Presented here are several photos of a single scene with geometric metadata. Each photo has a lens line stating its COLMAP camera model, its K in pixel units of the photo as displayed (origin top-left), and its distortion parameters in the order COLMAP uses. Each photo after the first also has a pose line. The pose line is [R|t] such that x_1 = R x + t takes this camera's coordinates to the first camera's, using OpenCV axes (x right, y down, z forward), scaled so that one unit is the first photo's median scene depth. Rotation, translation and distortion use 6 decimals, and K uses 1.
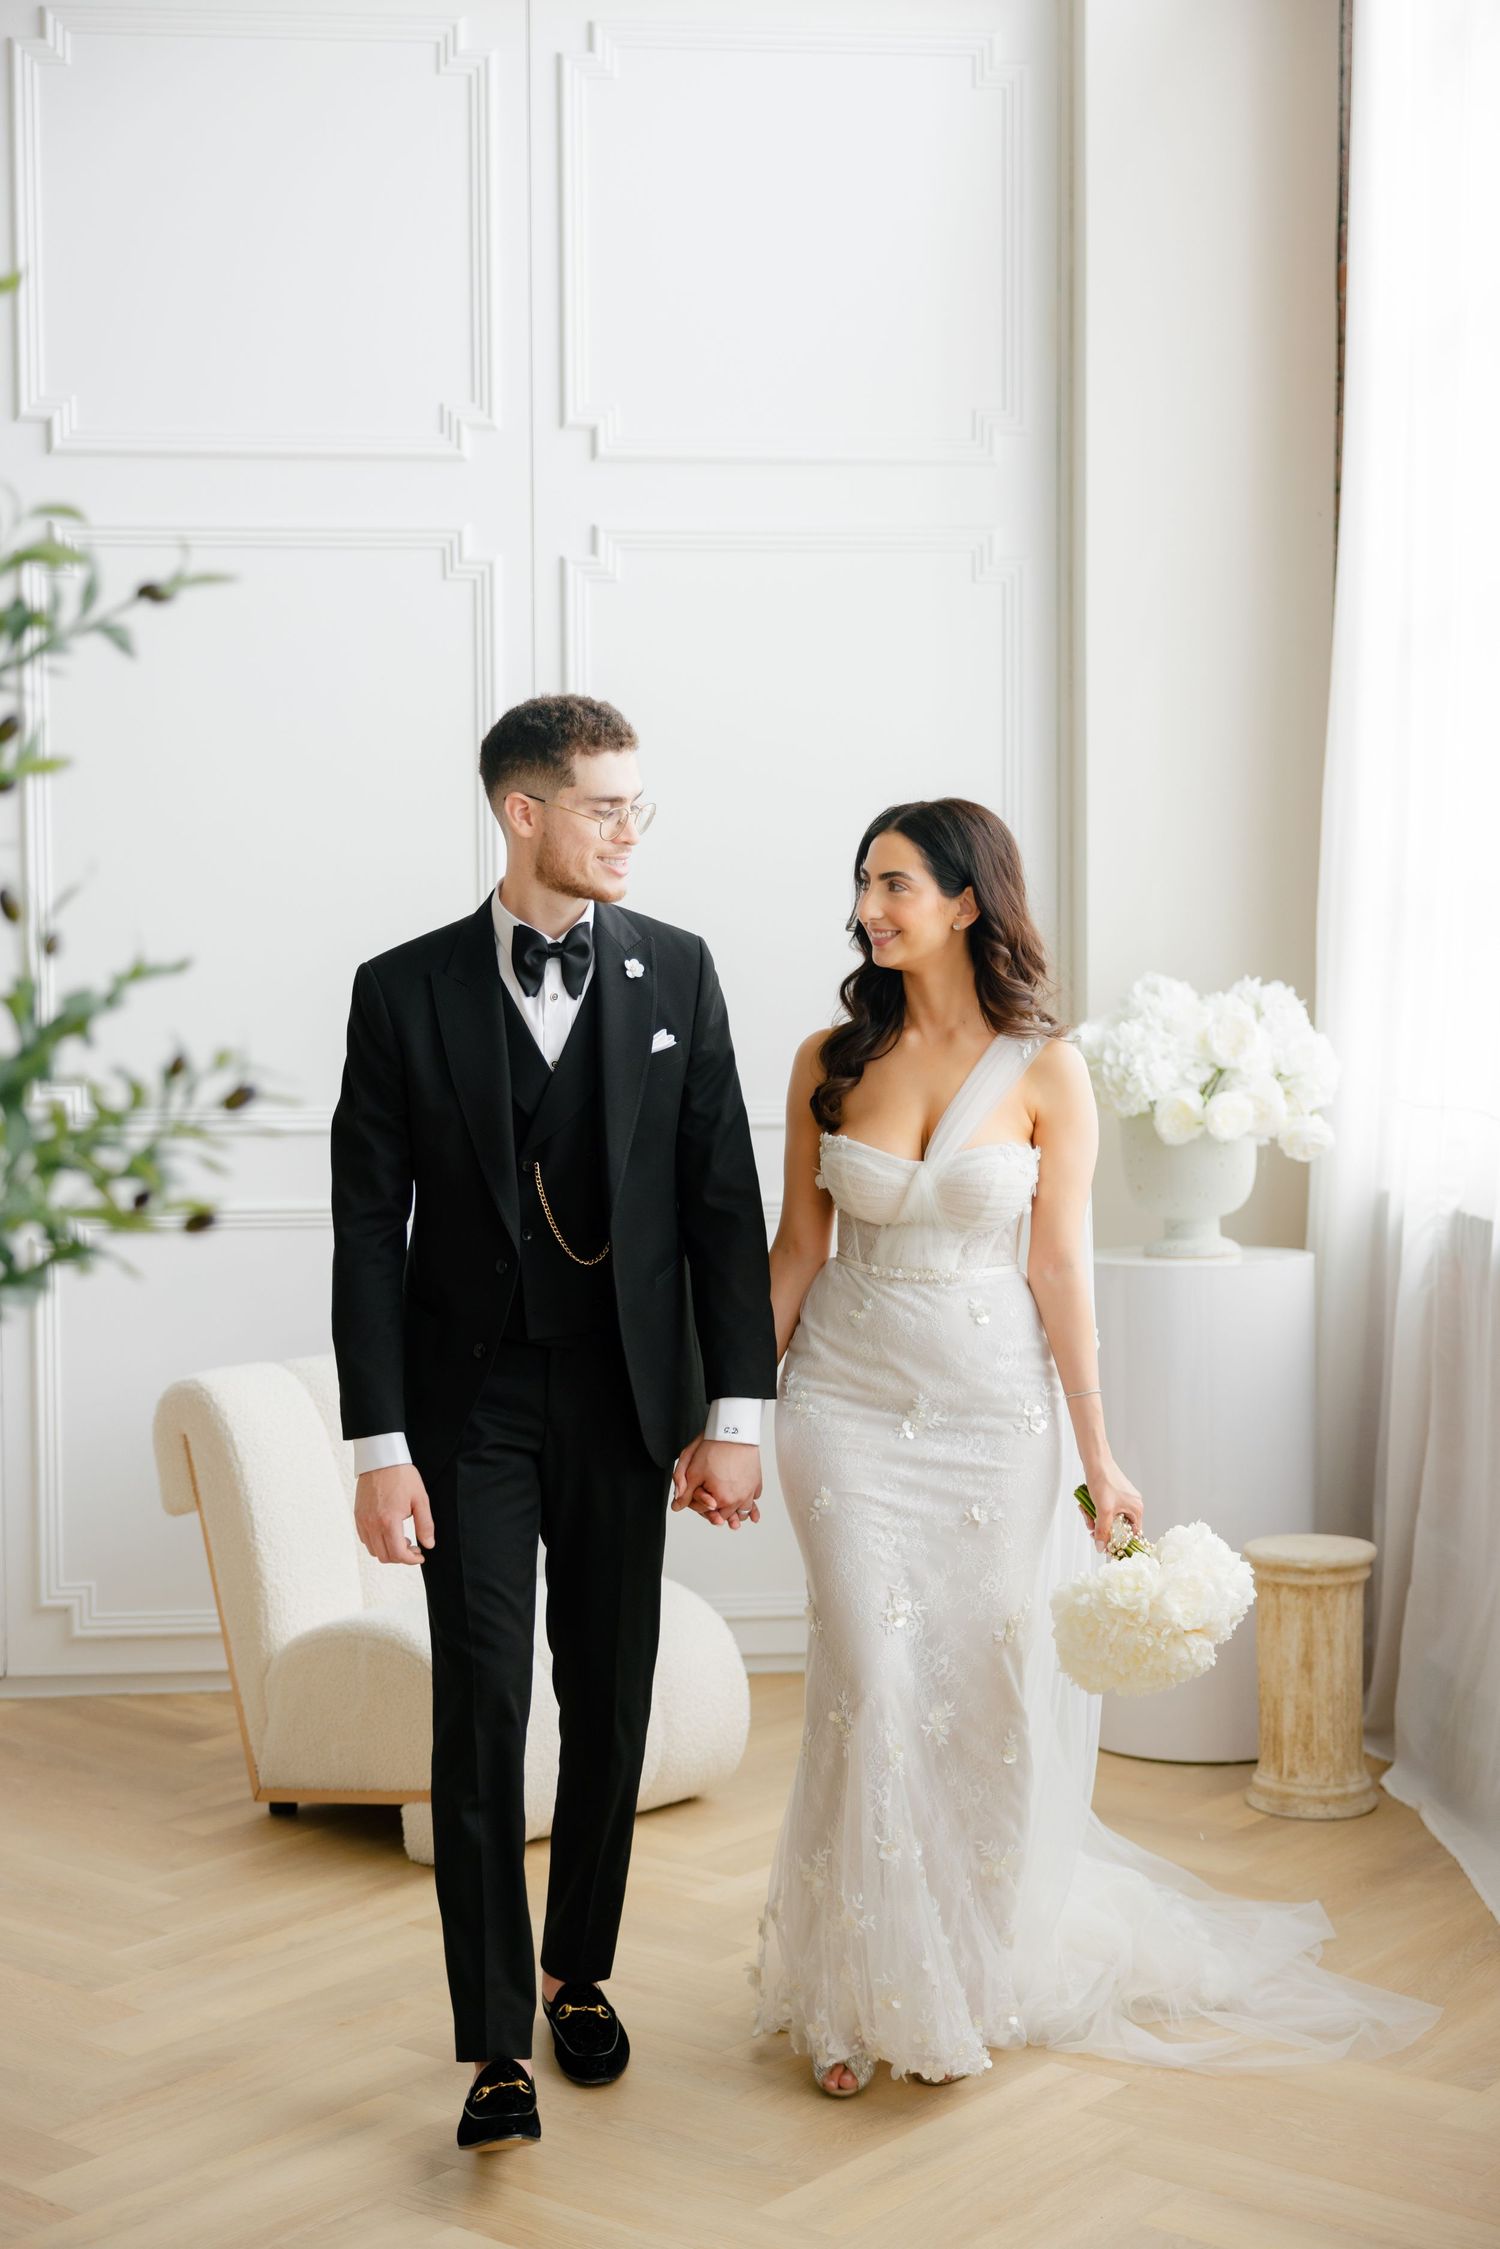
lens RADIAL K [[2672.7, 0, 763.0], [0, 2672.7, 1151.3], [0, 0, 1]] dist [0.027625, 0.000000]
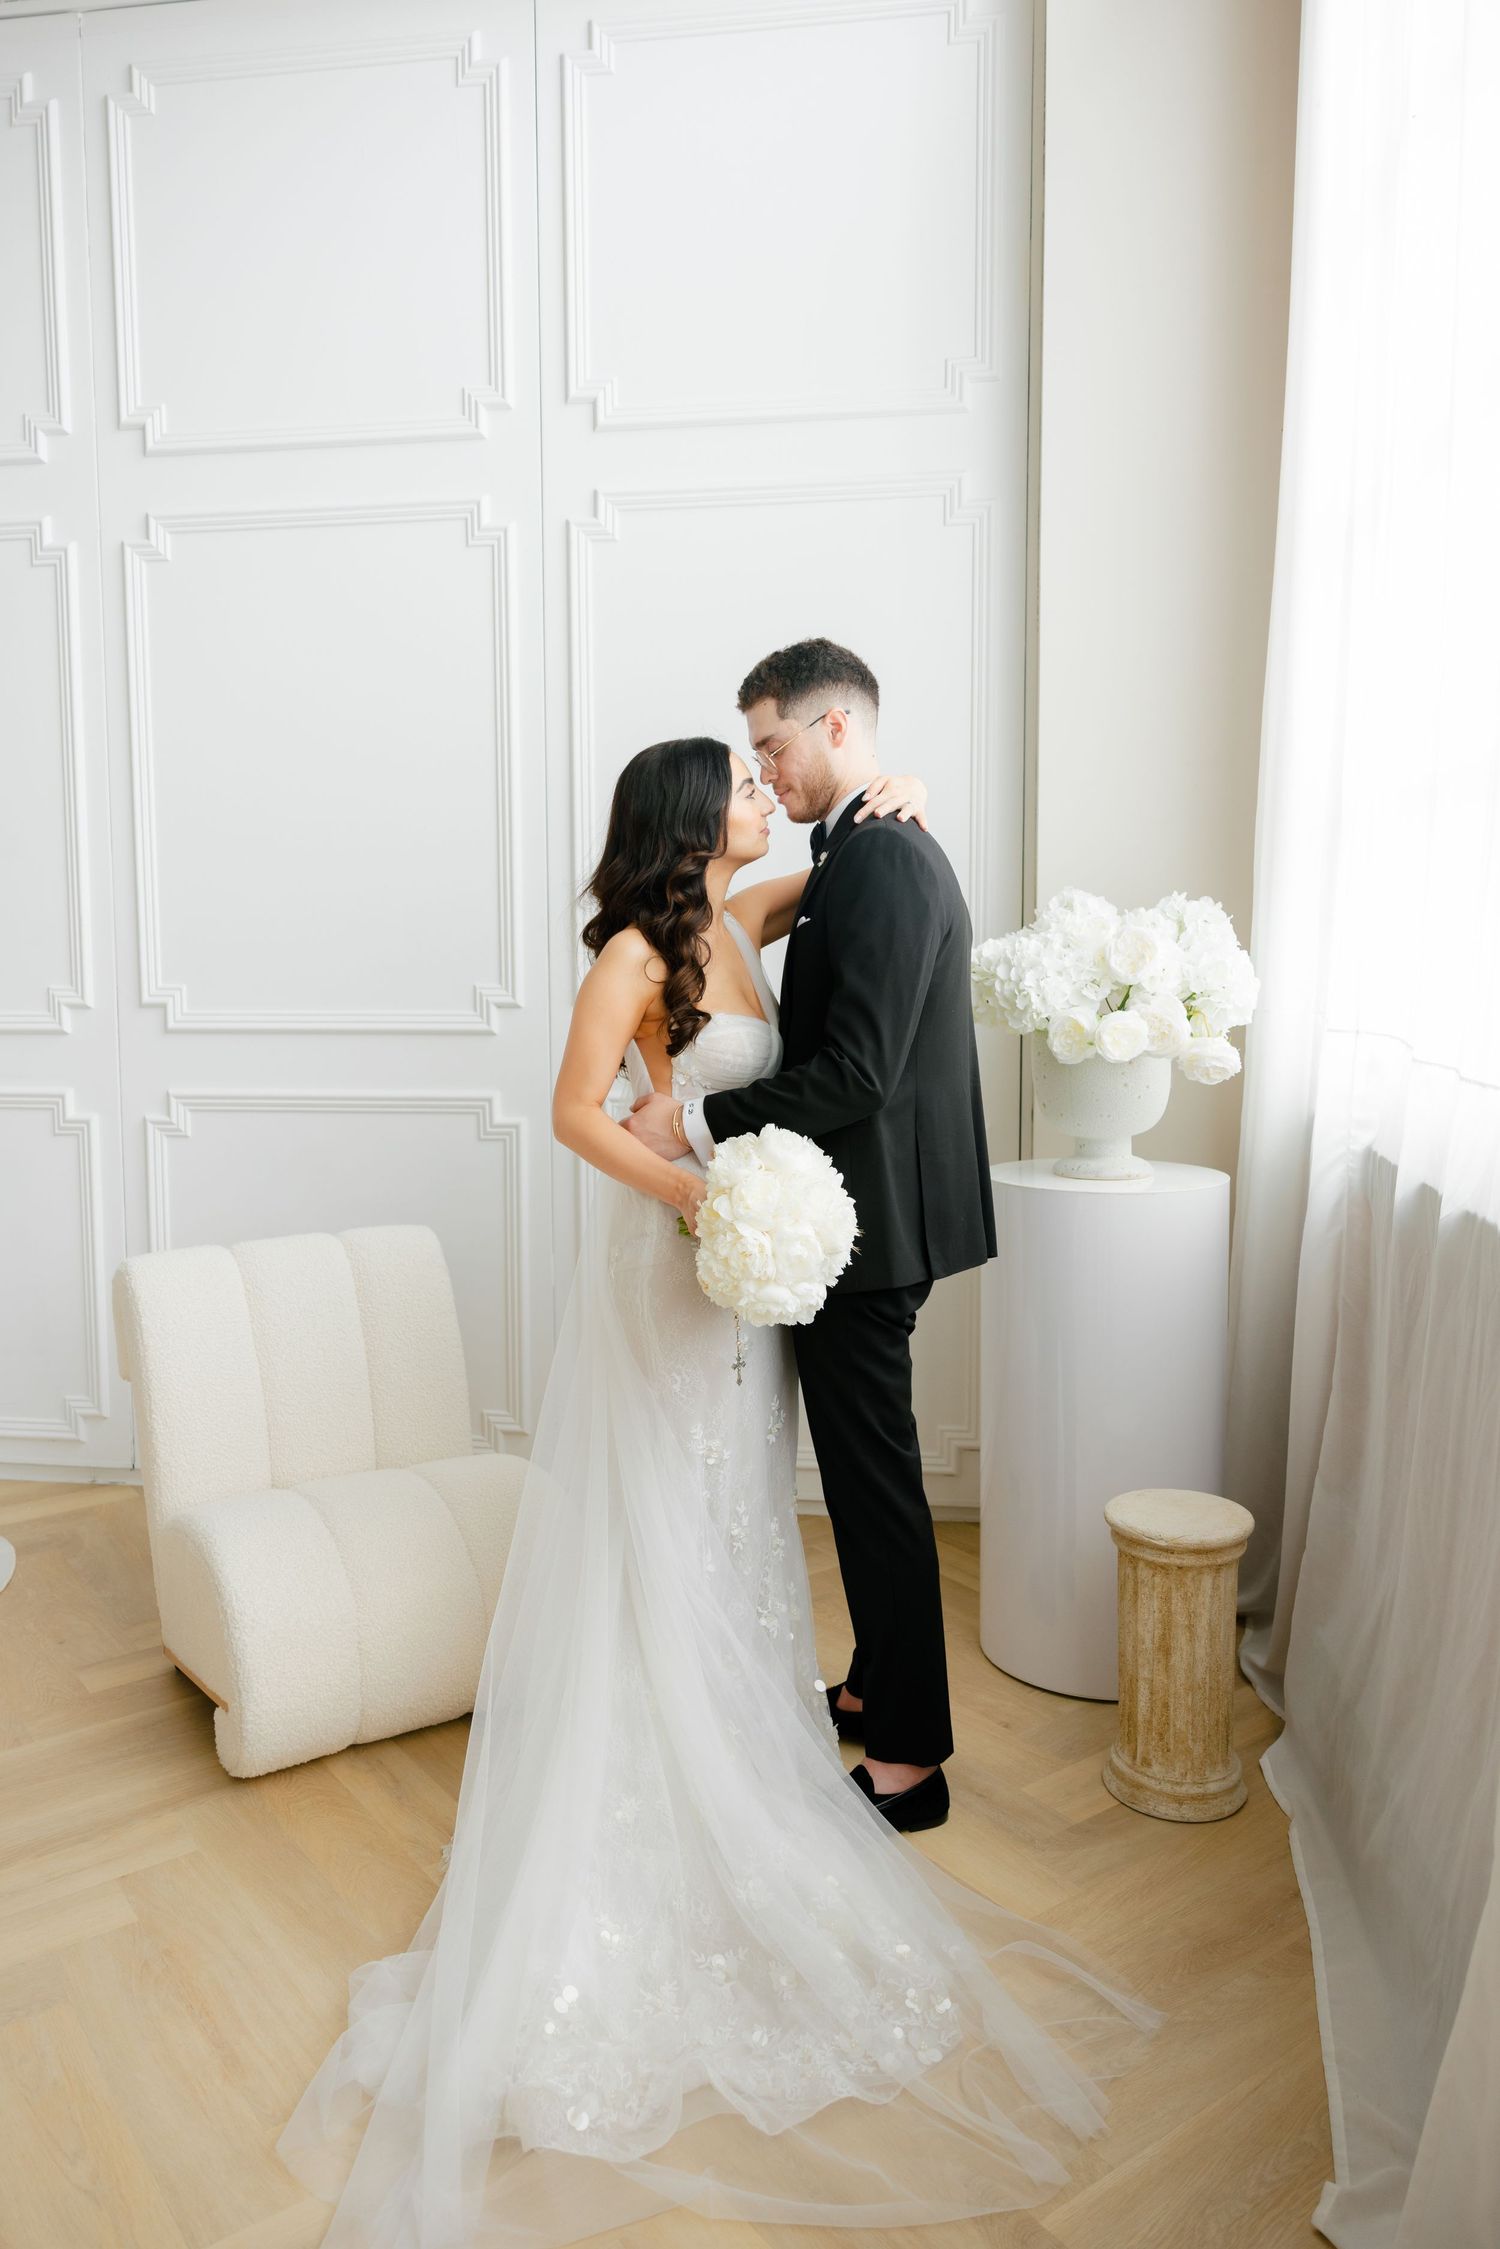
lens RADIAL K [[1540.0, 0, 725.3], [0, 1540.0, 1078.8], [0, 0, 1]] dist [-0.007467, 0.005393]
pose [[0.973059, 0.023097, -0.229398, 0.160532], [-0.014584, 0.999143, 0.038738, -0.016905], [0.230096, -0.034349, 0.972562, 0.433054]]
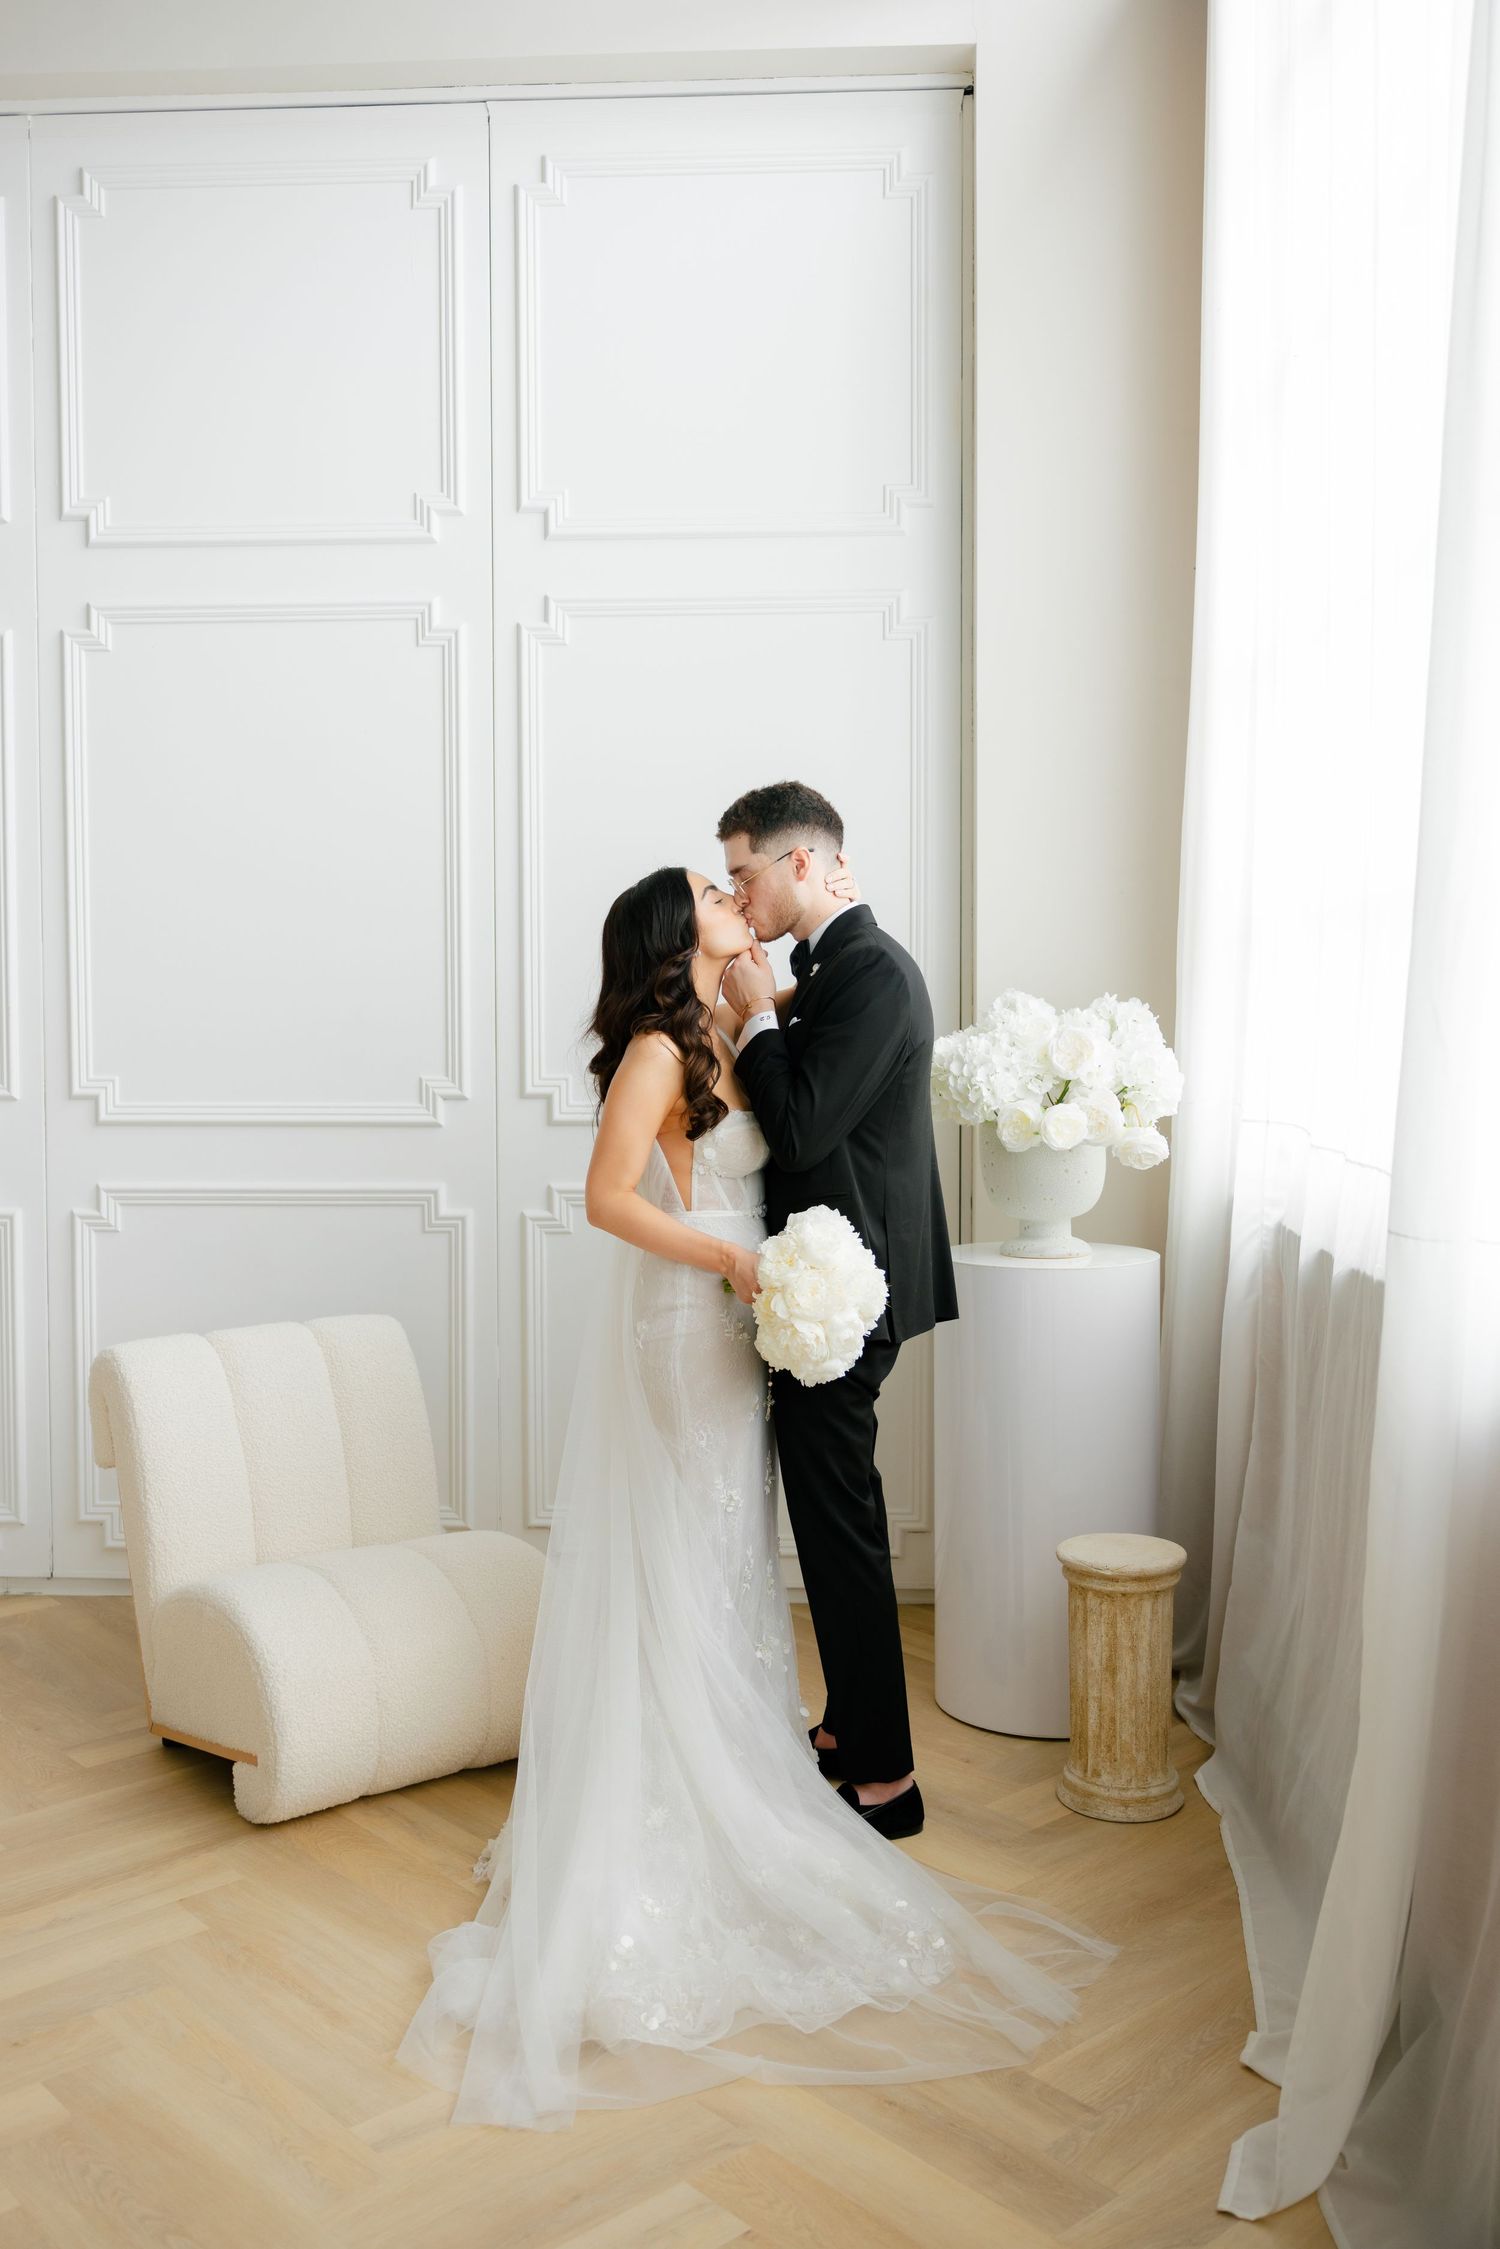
lens RADIAL K [[1844.0, 0, 728.1], [0, 1844.0, 1111.7], [0, 0, 1]] dist [-0.014325, 0.013647]
pose [[0.990467, 0.013178, -0.137115, 0.140747], [-0.013336, 0.999911, -0.000238, -0.016749], [0.137100, 0.002065, 0.990555, 0.264418]]
